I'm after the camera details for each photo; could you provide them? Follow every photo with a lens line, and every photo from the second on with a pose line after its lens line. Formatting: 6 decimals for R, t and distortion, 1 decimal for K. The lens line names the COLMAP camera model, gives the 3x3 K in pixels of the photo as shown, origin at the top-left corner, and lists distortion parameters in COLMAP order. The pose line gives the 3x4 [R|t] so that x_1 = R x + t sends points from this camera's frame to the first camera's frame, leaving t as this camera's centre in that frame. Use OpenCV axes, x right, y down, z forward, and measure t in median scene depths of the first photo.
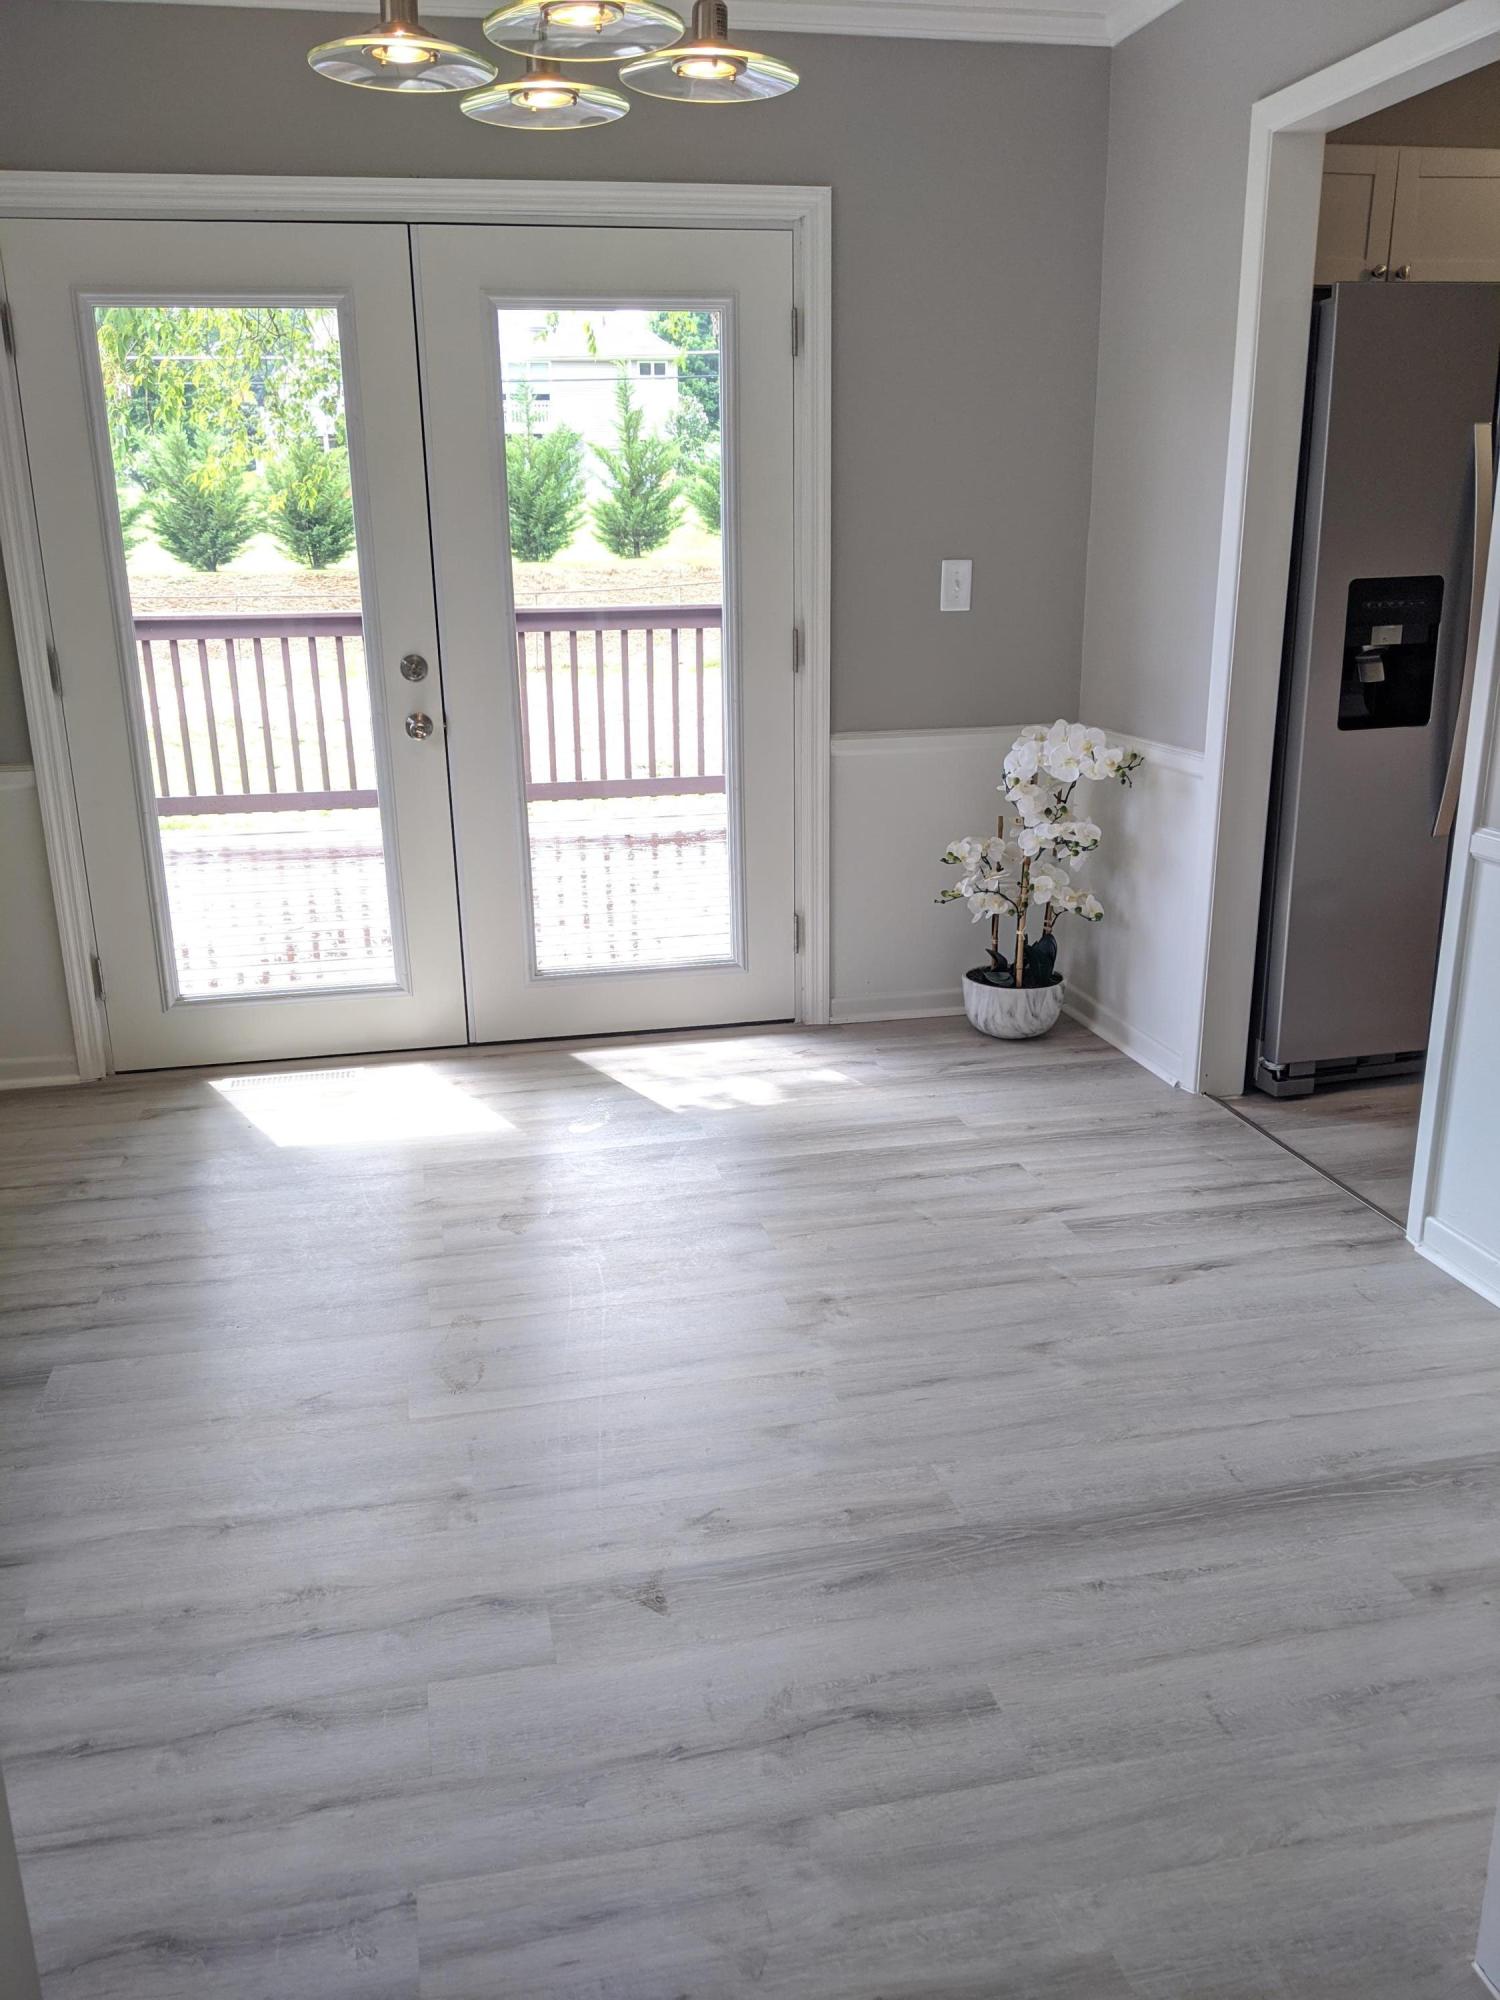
lens RADIAL K [[1581.6, 0, 705.7], [0, 1581.6, 1013.3], [0, 0, 1]] dist [0.049869, -0.089854]
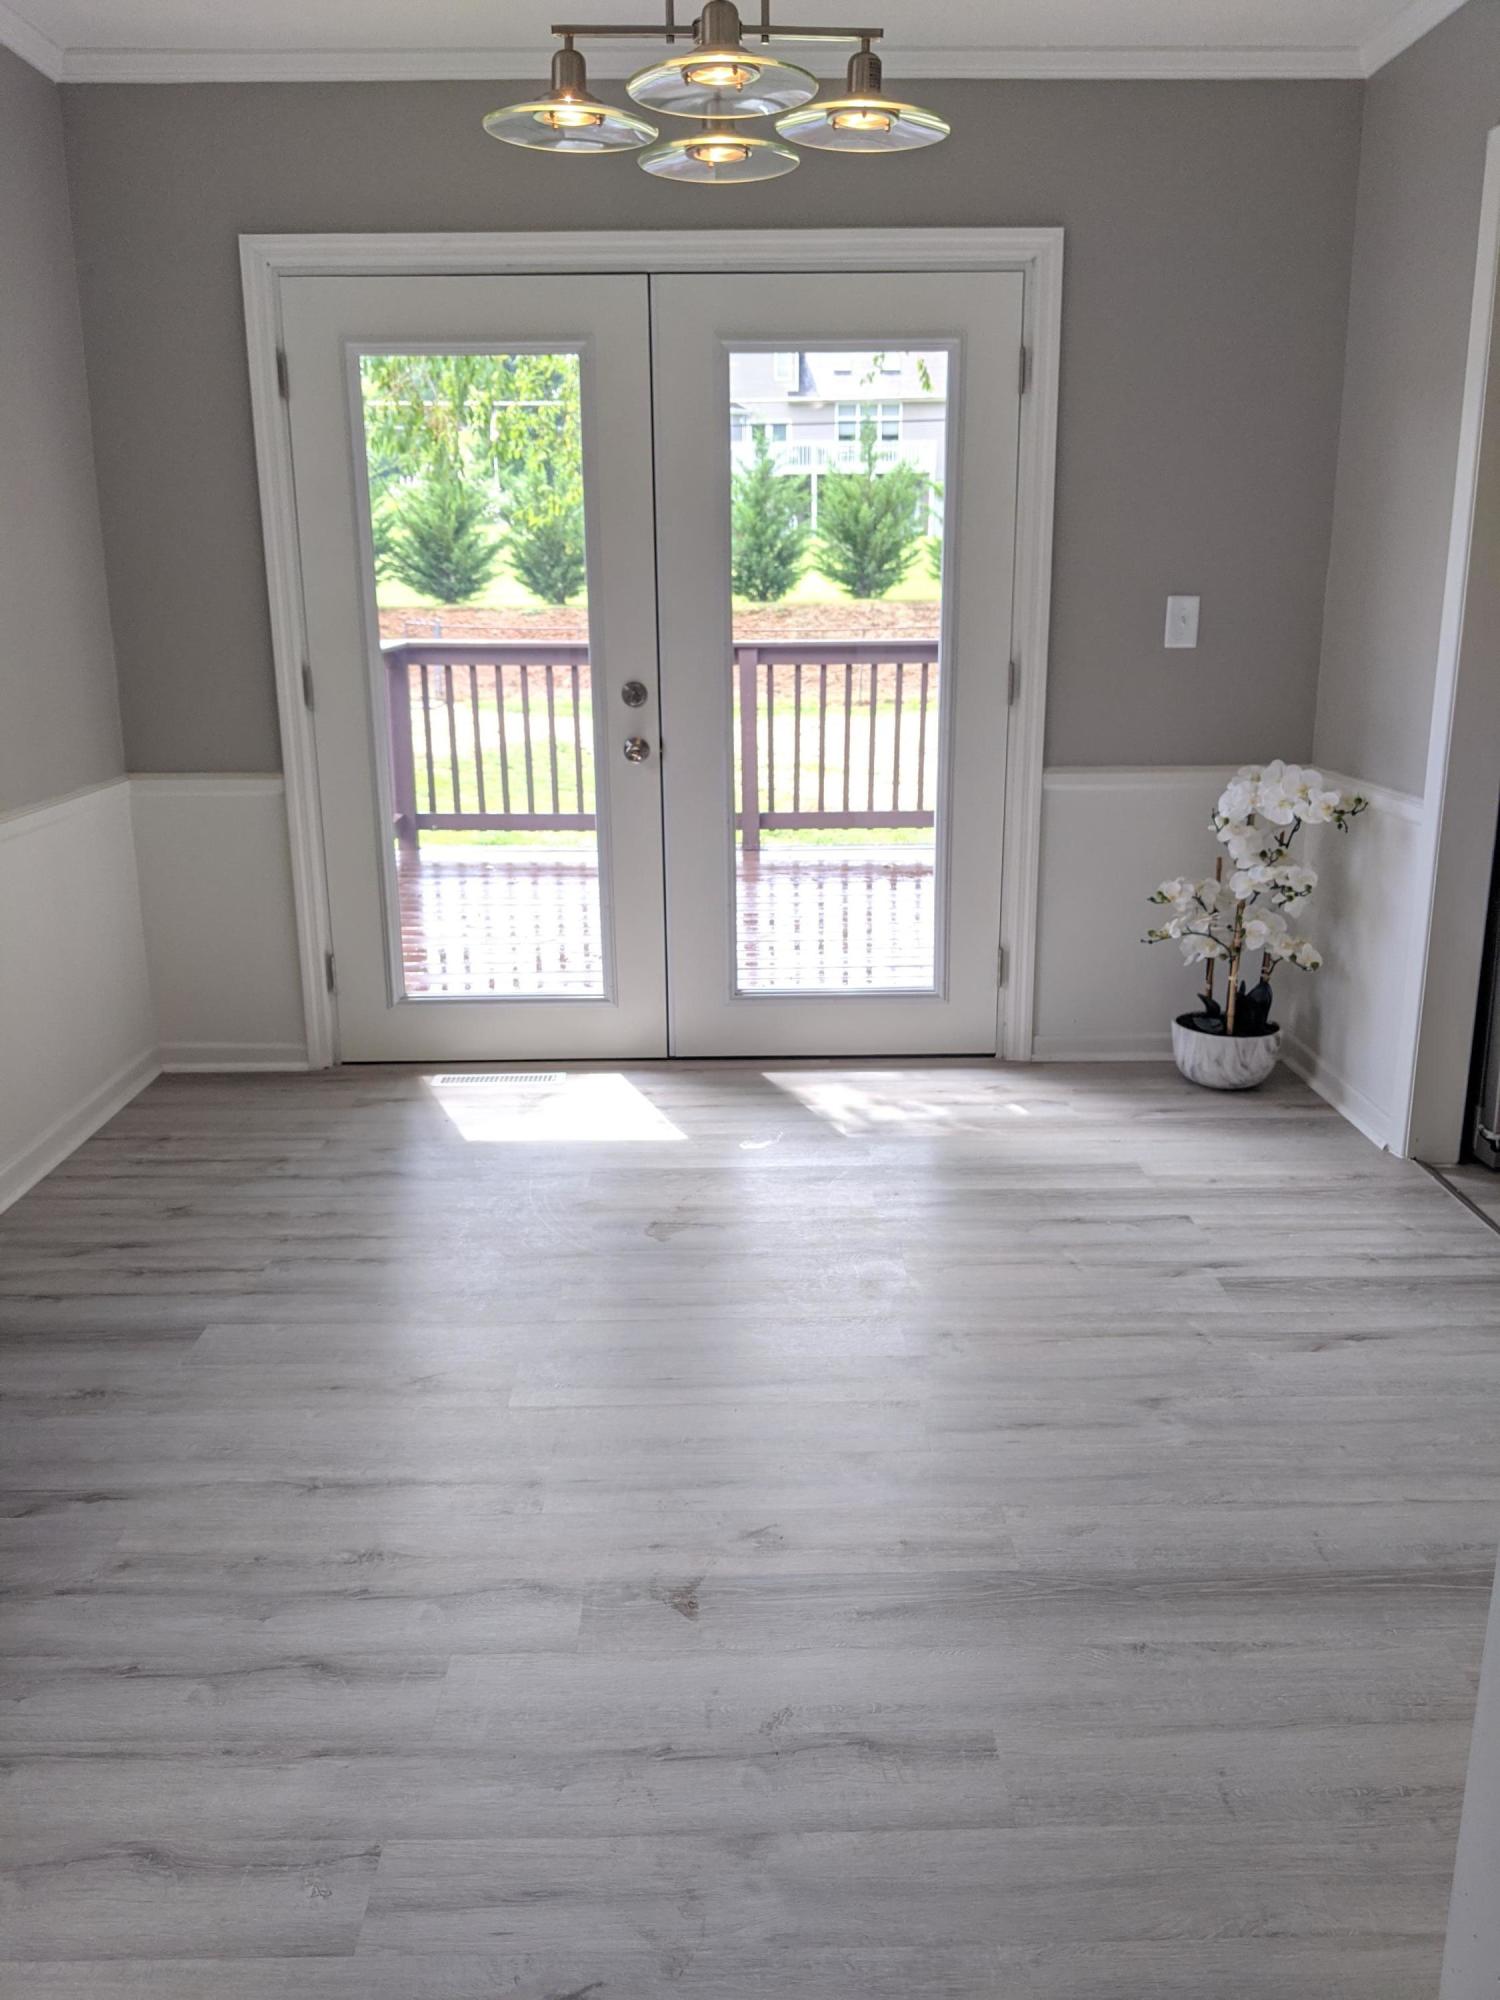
lens RADIAL K [[1581.6, 0, 735.4], [0, 1581.6, 988.0], [0, 0, 1]] dist [0.049869, -0.089854]
pose [[0.981997, 0.055685, -0.180500, 0.106009], [-0.062122, 0.997611, -0.030203, 0.003637], [0.178387, 0.040872, 0.983111, -0.005703]]
